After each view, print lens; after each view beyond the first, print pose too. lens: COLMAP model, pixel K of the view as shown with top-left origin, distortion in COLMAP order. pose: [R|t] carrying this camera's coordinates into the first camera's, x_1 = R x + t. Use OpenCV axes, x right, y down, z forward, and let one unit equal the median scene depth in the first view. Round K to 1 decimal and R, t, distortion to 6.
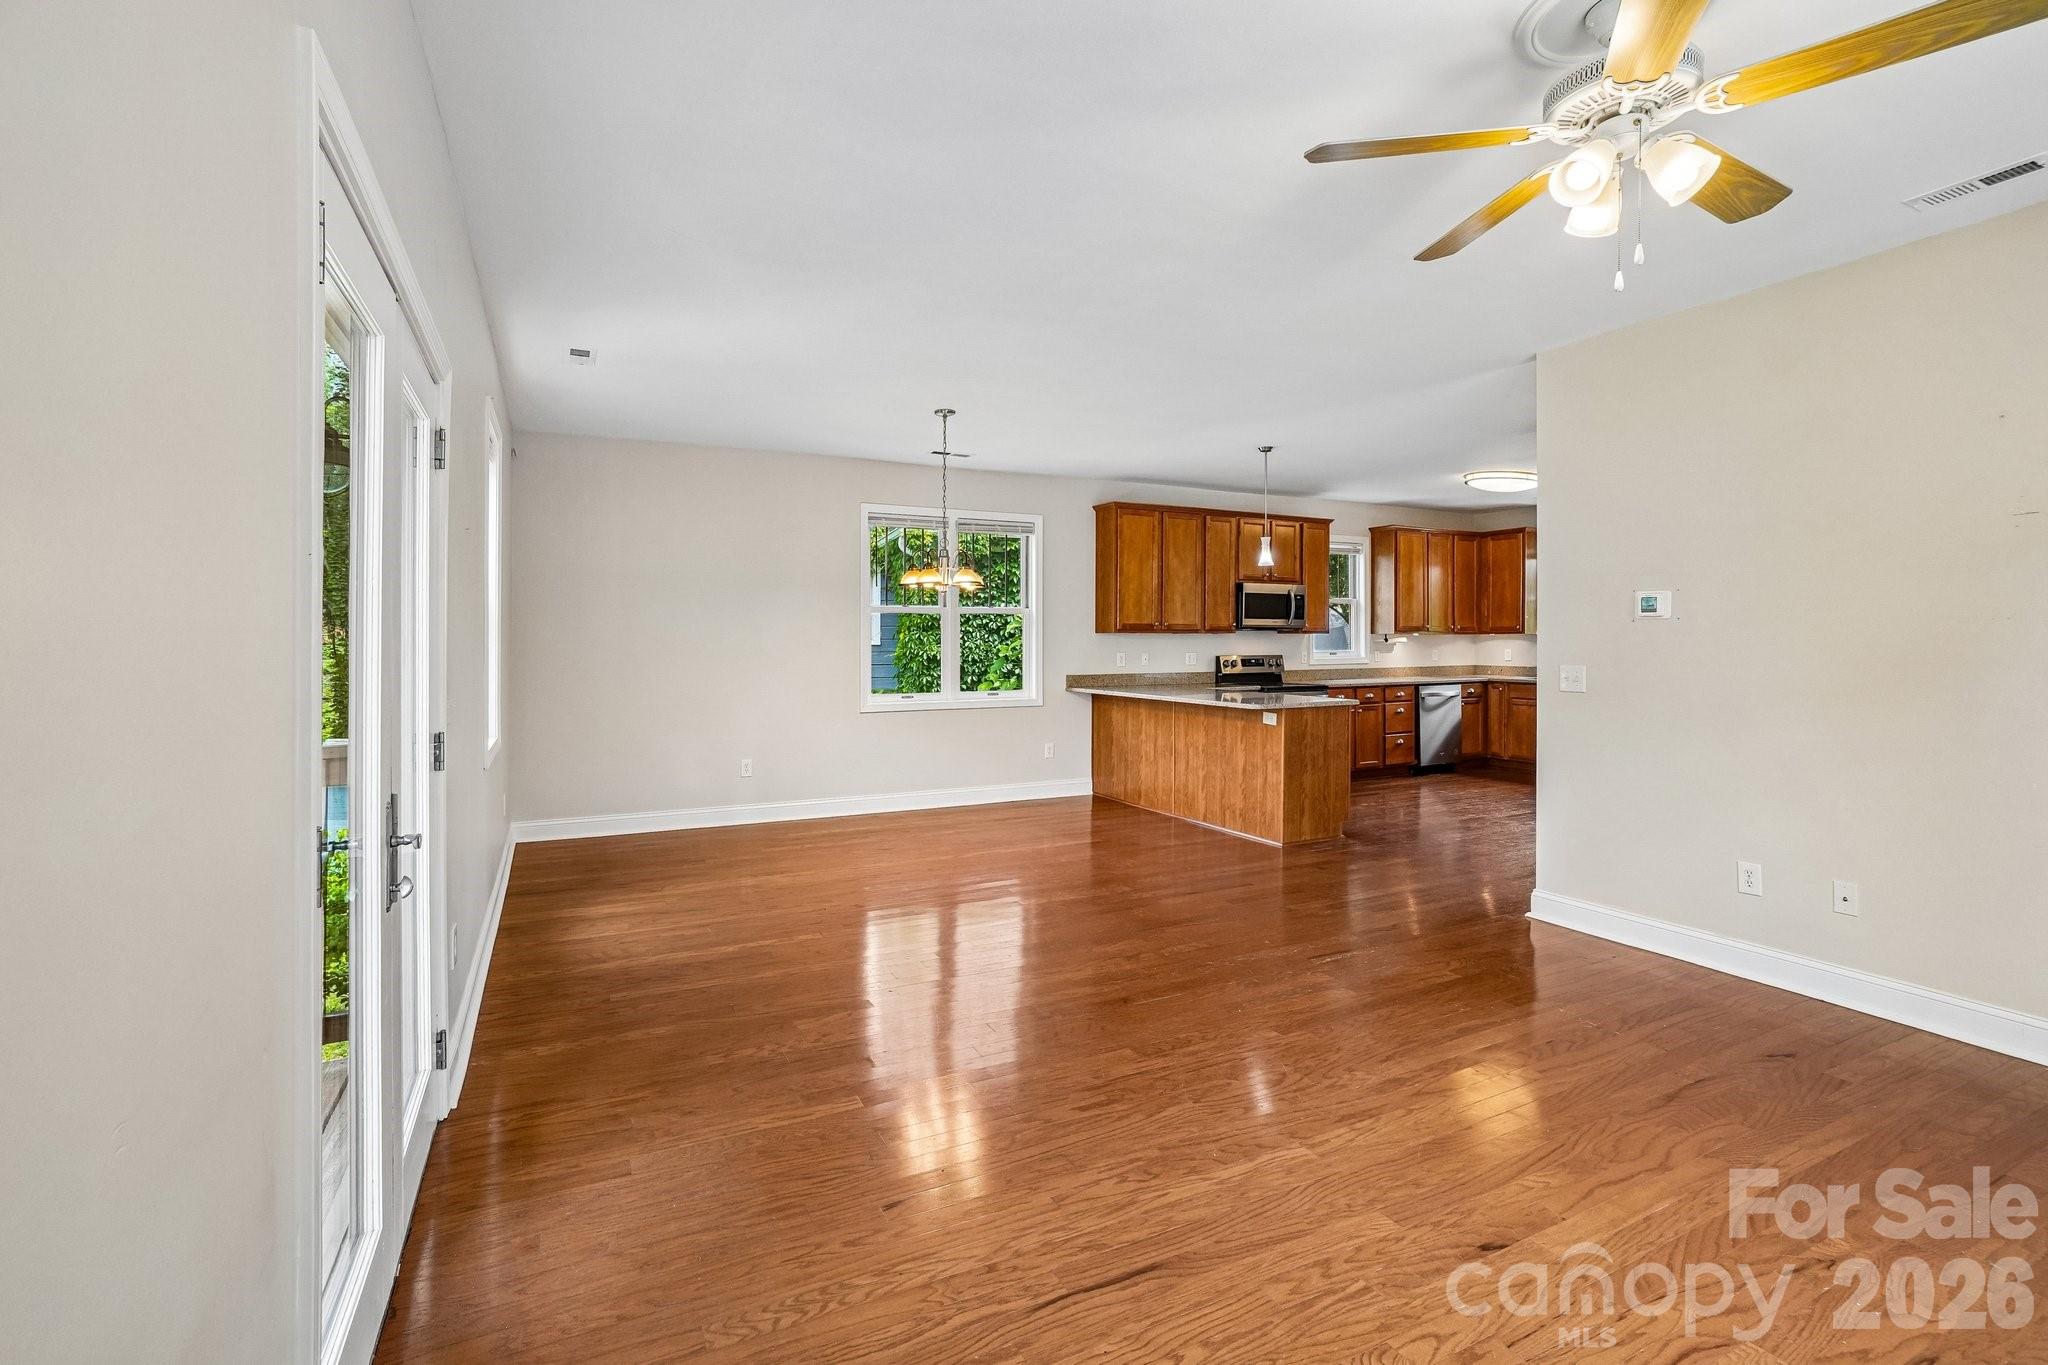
lens RADIAL K [[902.0, 0, 994.8], [0, 902.0, 658.8], [0, 0, 1]] dist [-0.024699, 0.003462]
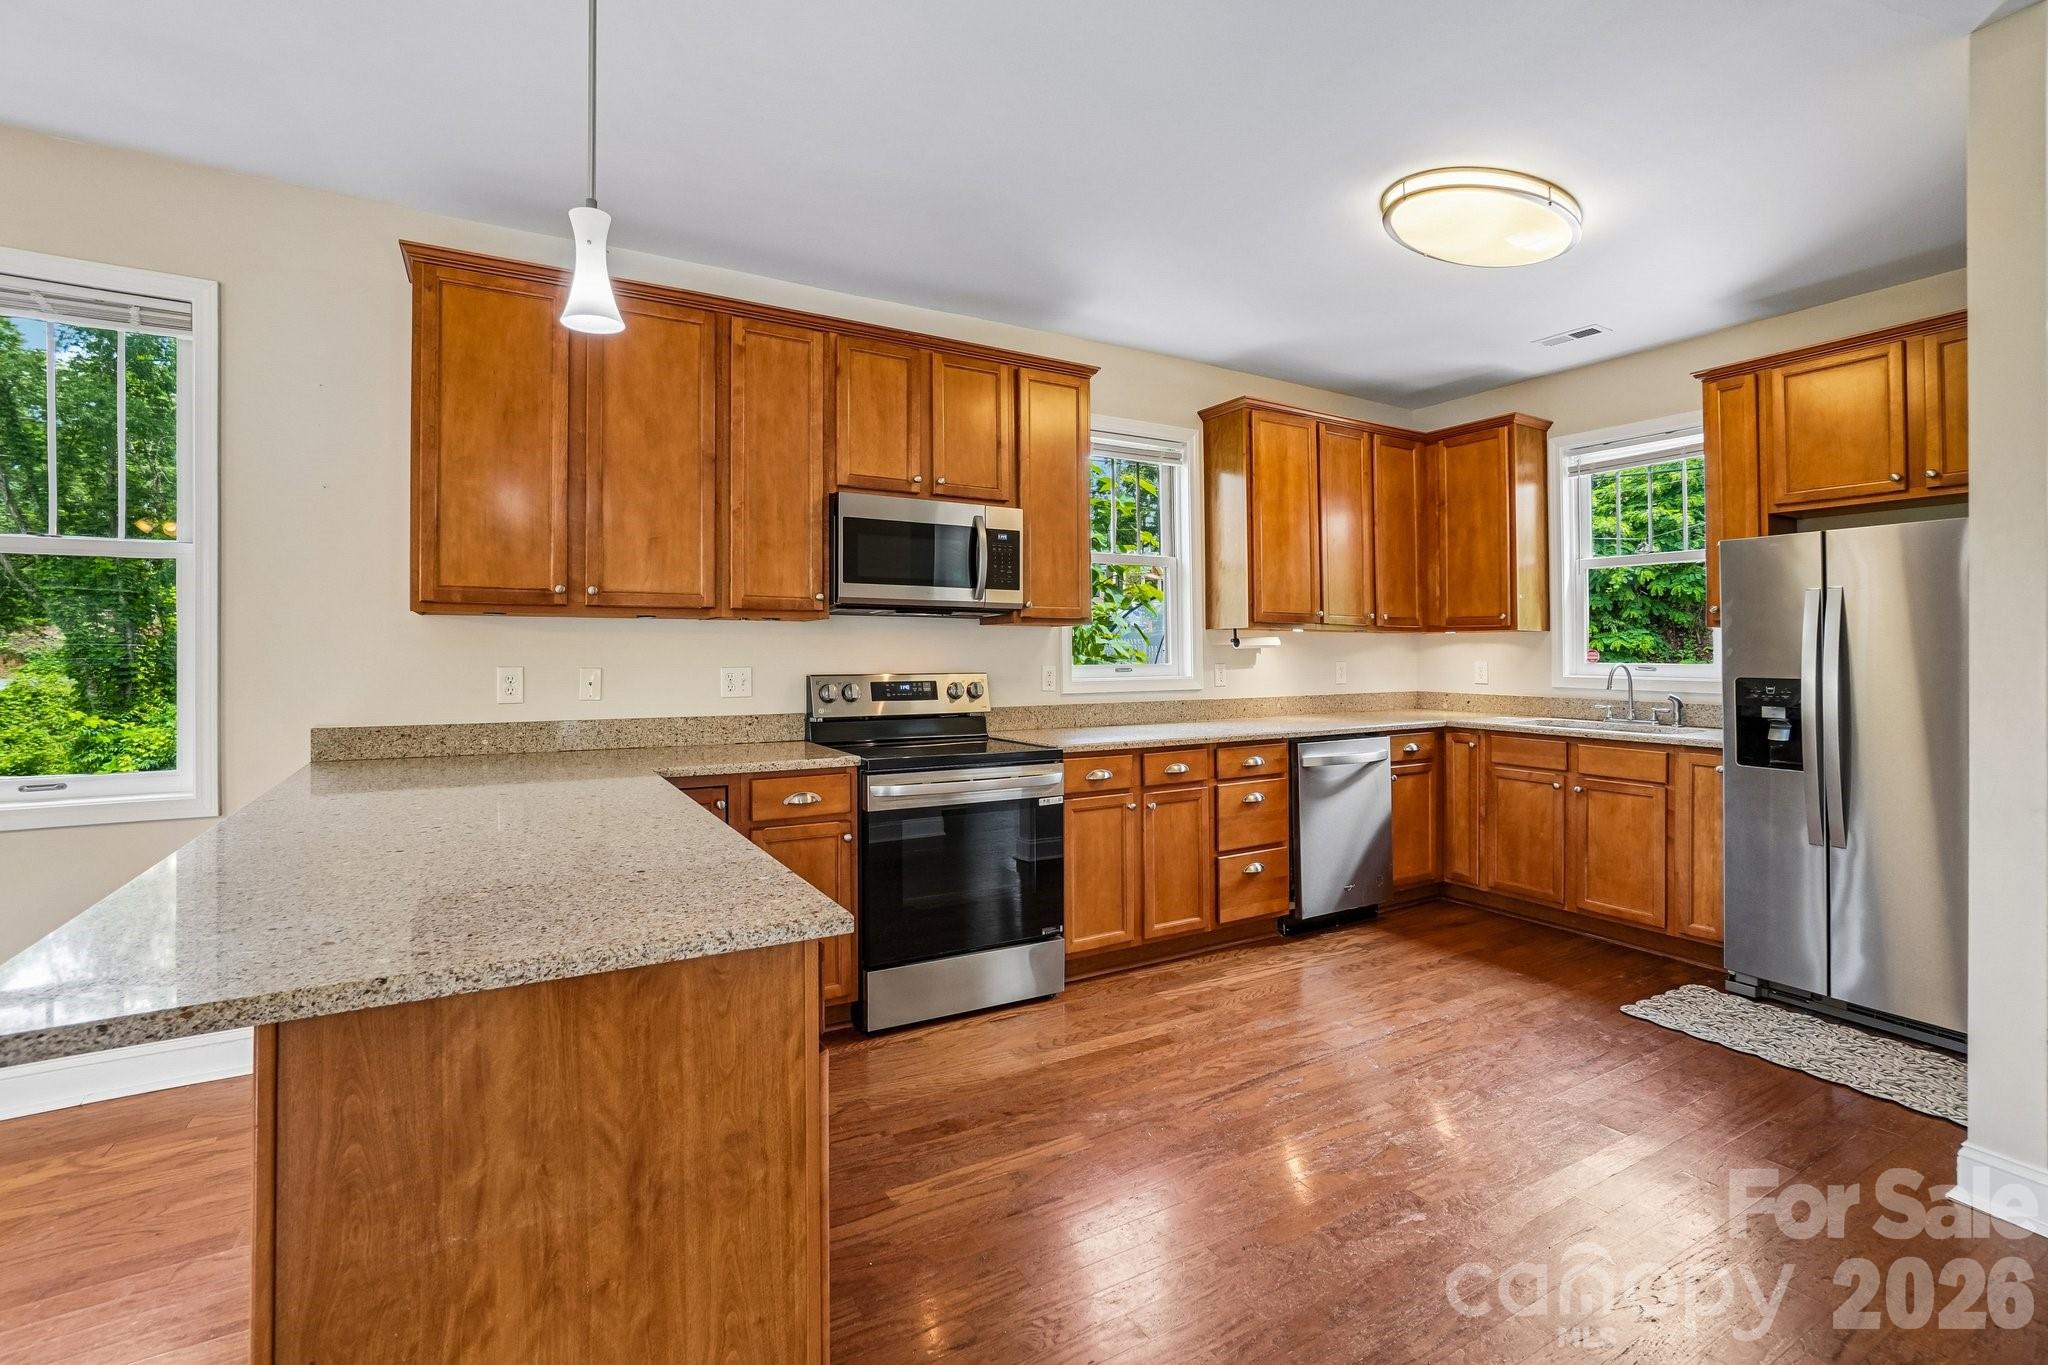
lens RADIAL K [[902.0, 0, 980.7], [0, 902.0, 639.5], [0, 0, 1]] dist [-0.024699, 0.003462]
pose [[0.999264, 0.003702, 0.038183, 0.286623], [-0.002338, 0.999360, -0.035704, -0.004825], [-0.038291, 0.035588, 0.998633, 0.534152]]
